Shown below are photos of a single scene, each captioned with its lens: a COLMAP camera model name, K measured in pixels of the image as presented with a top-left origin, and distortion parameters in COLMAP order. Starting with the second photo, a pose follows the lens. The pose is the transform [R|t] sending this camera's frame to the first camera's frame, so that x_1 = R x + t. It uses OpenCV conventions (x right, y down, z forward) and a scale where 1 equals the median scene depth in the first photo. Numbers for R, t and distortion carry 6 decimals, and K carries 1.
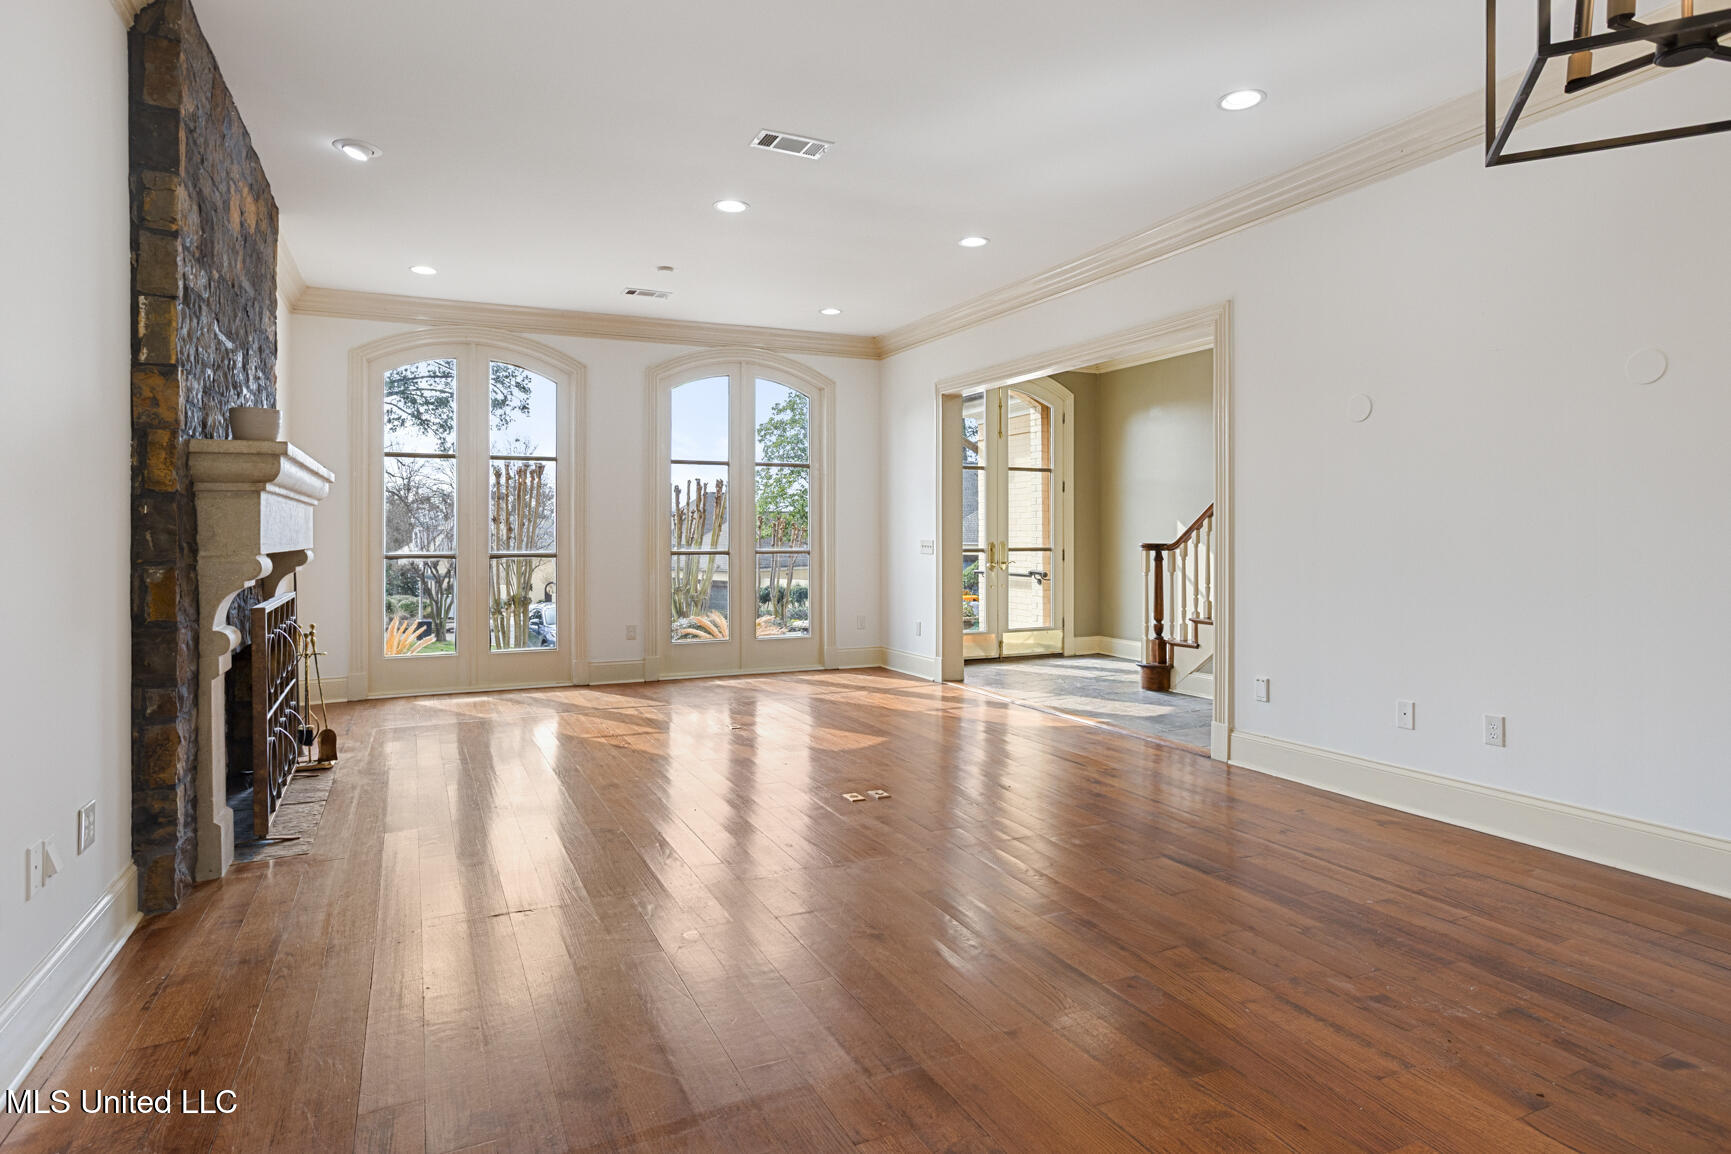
lens RADIAL K [[951.9, 0, 869.1], [0, 951.9, 560.4], [0, 0, 1]] dist [-0.028718, 0.010230]
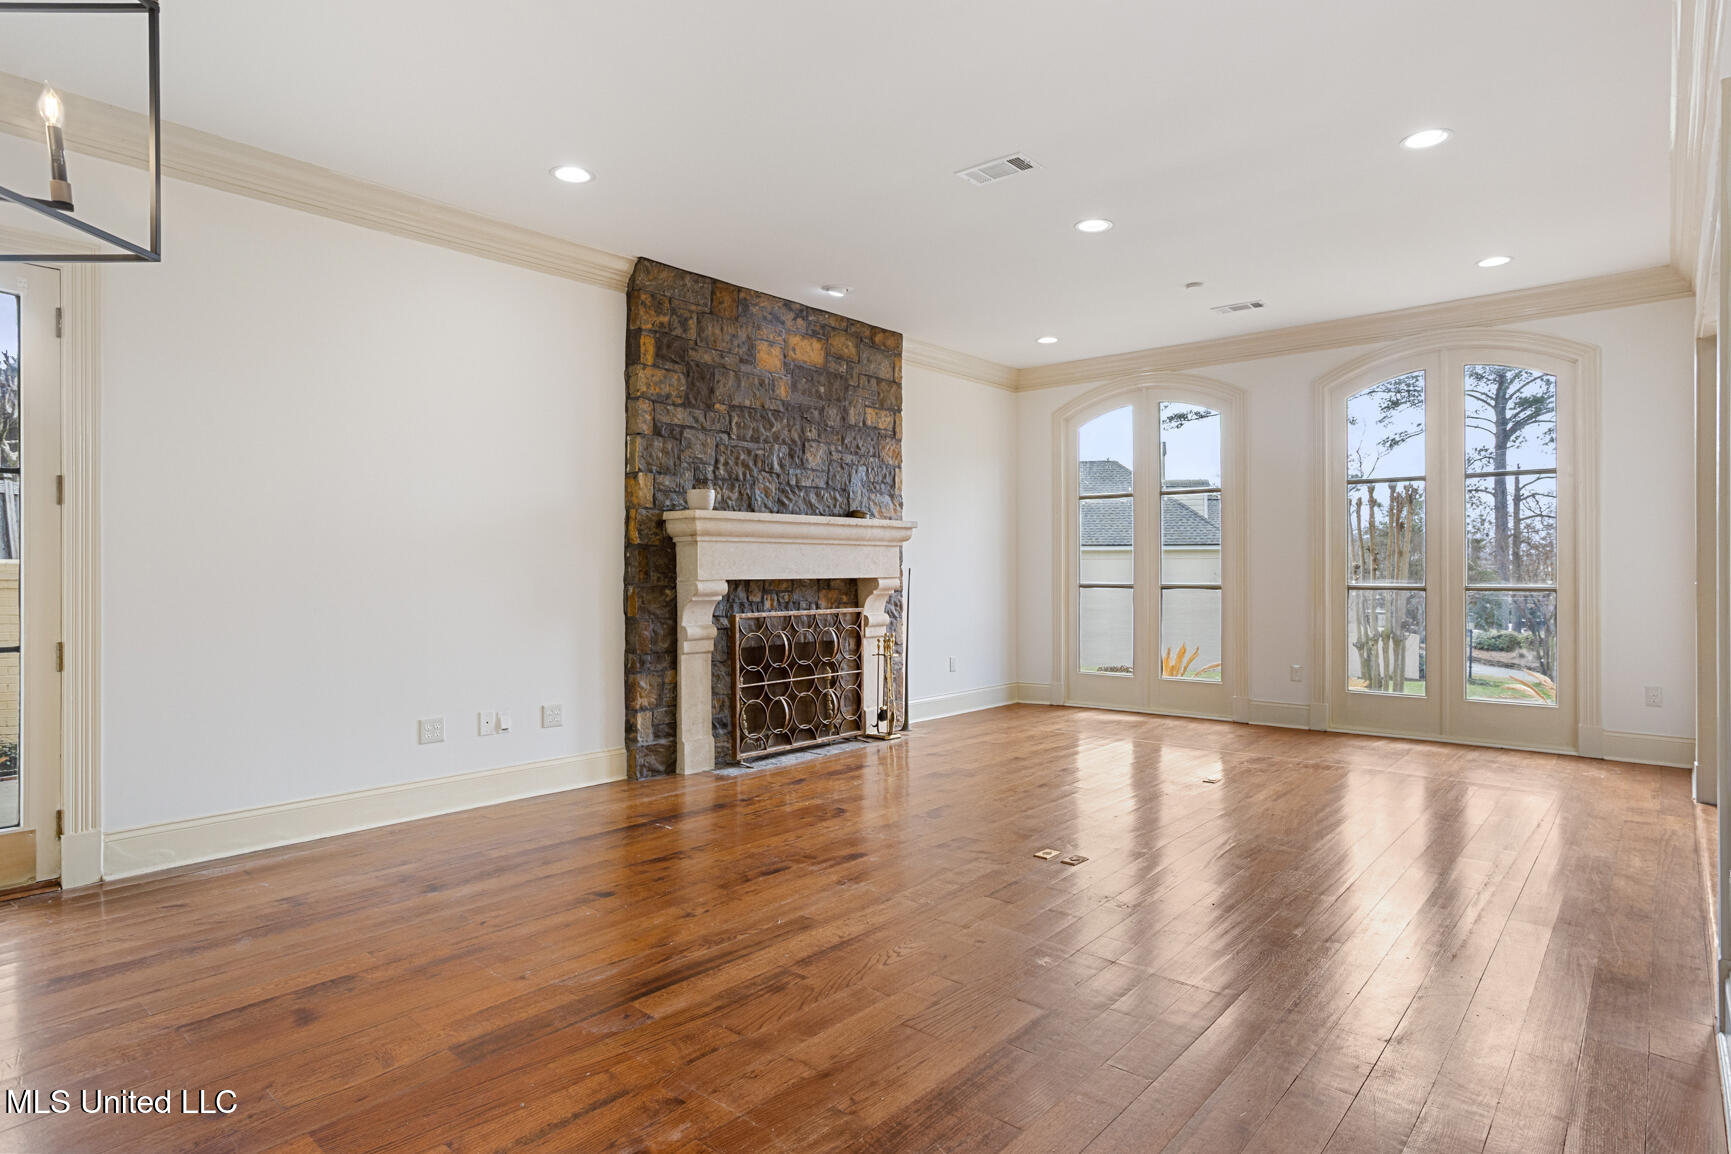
lens RADIAL K [[951.9, 0, 864.2], [0, 951.9, 565.0], [0, 0, 1]] dist [-0.028718, 0.010230]
pose [[0.405454, -0.002183, -0.914113, 0.419707], [-0.021801, 0.999690, -0.012057, -0.007826], [0.913856, 0.024817, 0.405280, 0.261658]]
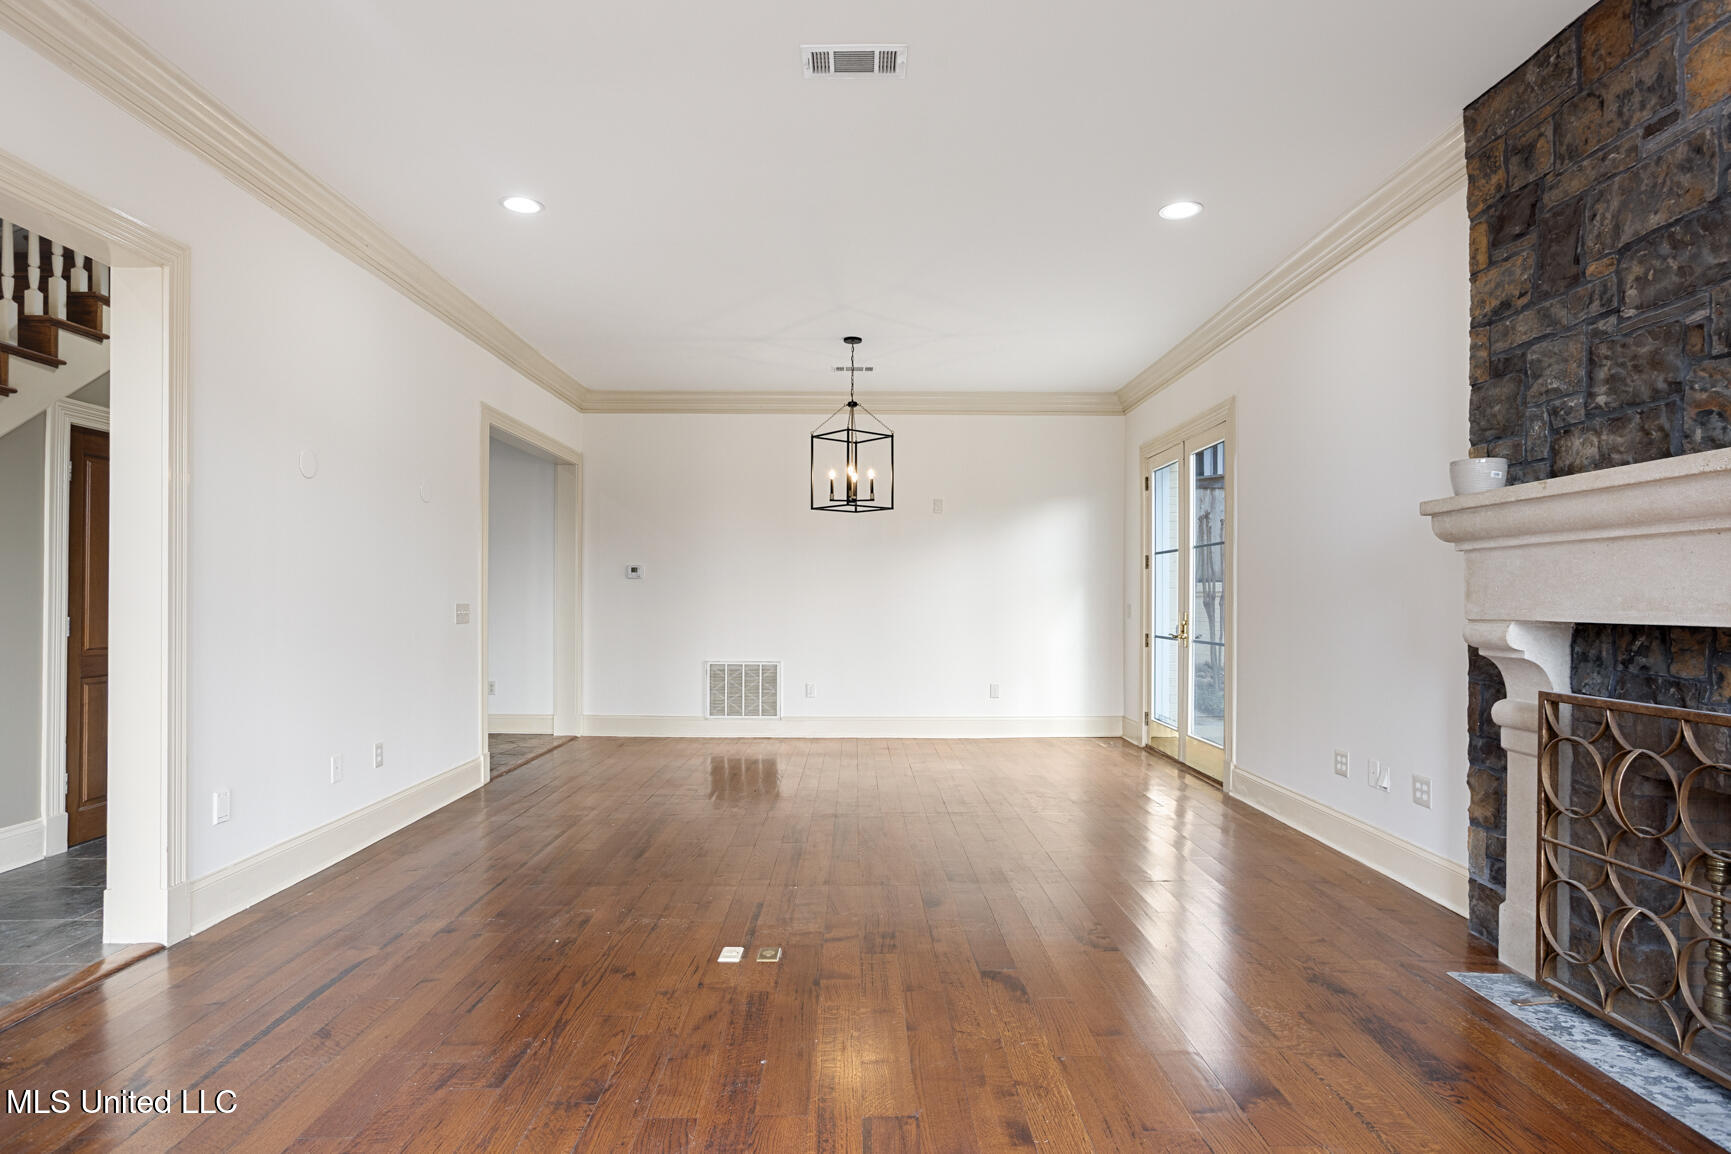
lens RADIAL K [[951.9, 0, 864.6], [0, 951.9, 577.0], [0, 0, 1]] dist [-0.028718, 0.010230]
pose [[-0.907771, 0.000363, 0.419466, -0.215067], [0.002558, 0.999986, 0.004670, -0.022681], [-0.419459, 0.005312, -0.907759, 0.909983]]
